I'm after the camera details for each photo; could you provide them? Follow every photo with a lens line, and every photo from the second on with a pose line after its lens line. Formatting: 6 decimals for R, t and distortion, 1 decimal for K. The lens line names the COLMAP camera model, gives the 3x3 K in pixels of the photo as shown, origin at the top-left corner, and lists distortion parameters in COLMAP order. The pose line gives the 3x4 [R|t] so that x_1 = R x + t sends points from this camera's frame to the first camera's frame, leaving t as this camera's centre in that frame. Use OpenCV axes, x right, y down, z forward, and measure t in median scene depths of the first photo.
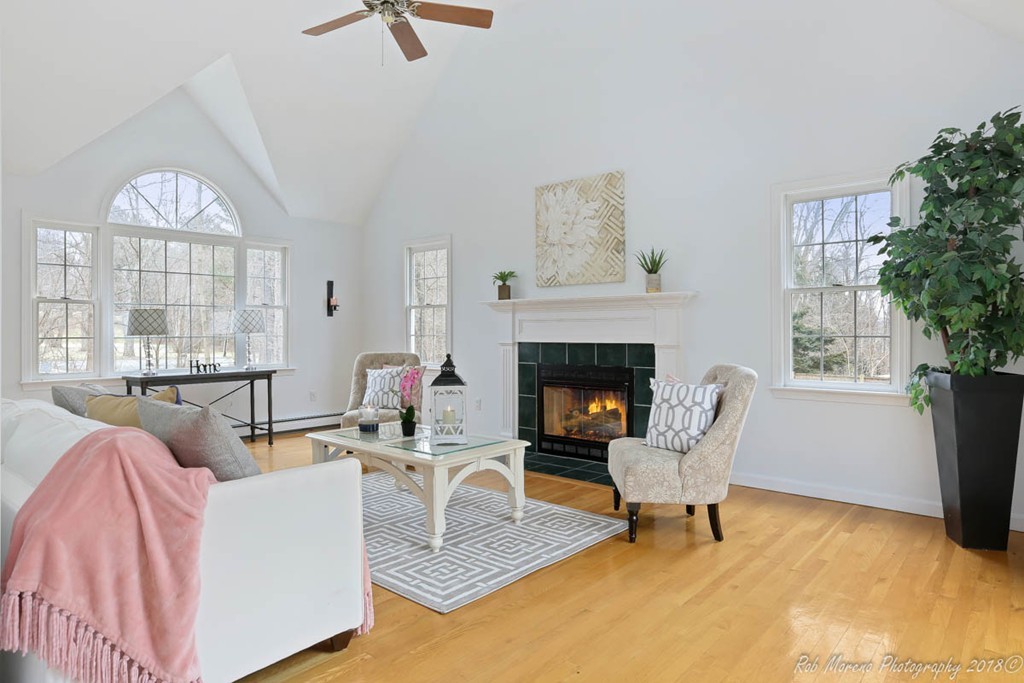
lens RADIAL K [[611.2, 0, 518.2], [0, 611.2, 336.8], [0, 0, 1]] dist [-0.005384, 0.003638]
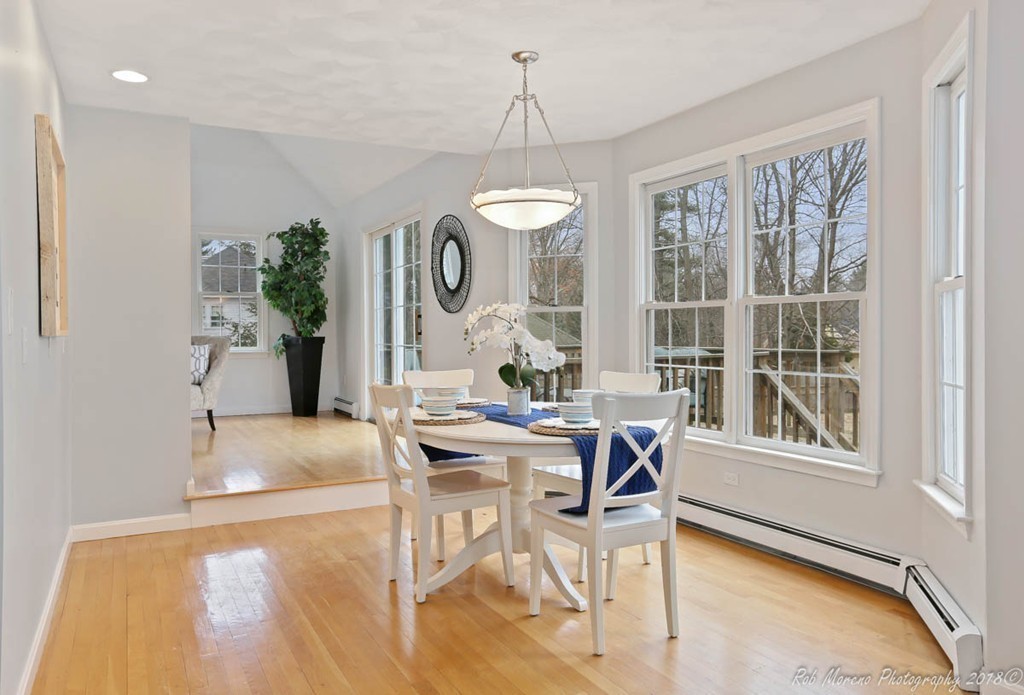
lens RADIAL K [[740.4, 0, 509.3], [0, 740.4, 349.1], [0, 0, 1]] dist [0.002595, 0.001887]
pose [[0.378523, -0.018491, 0.925407, -1.362354], [0.010636, 0.999821, 0.015628, 0.066981], [-0.925531, 0.003927, 0.378652, -0.642722]]
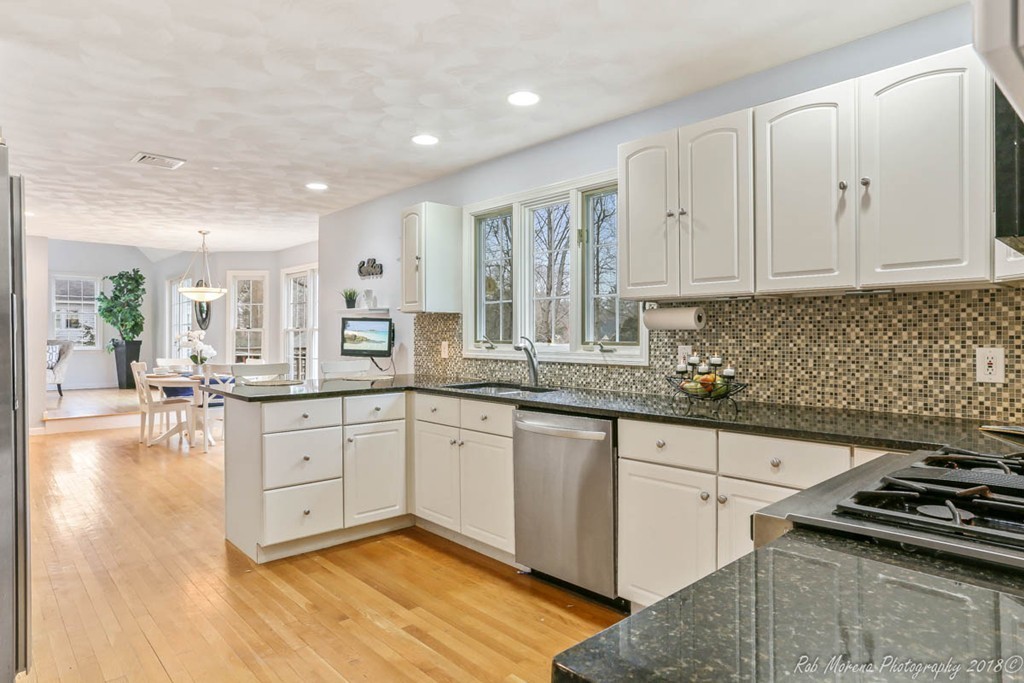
lens RADIAL K [[611.2, 0, 518.9], [0, 611.2, 336.7], [0, 0, 1]] dist [-0.005384, 0.003638]
pose [[0.134147, 0.002891, 0.990957, -2.359993], [0.001798, 0.999993, -0.003161, 0.050188], [-0.990960, 0.002206, 0.134141, -1.652171]]
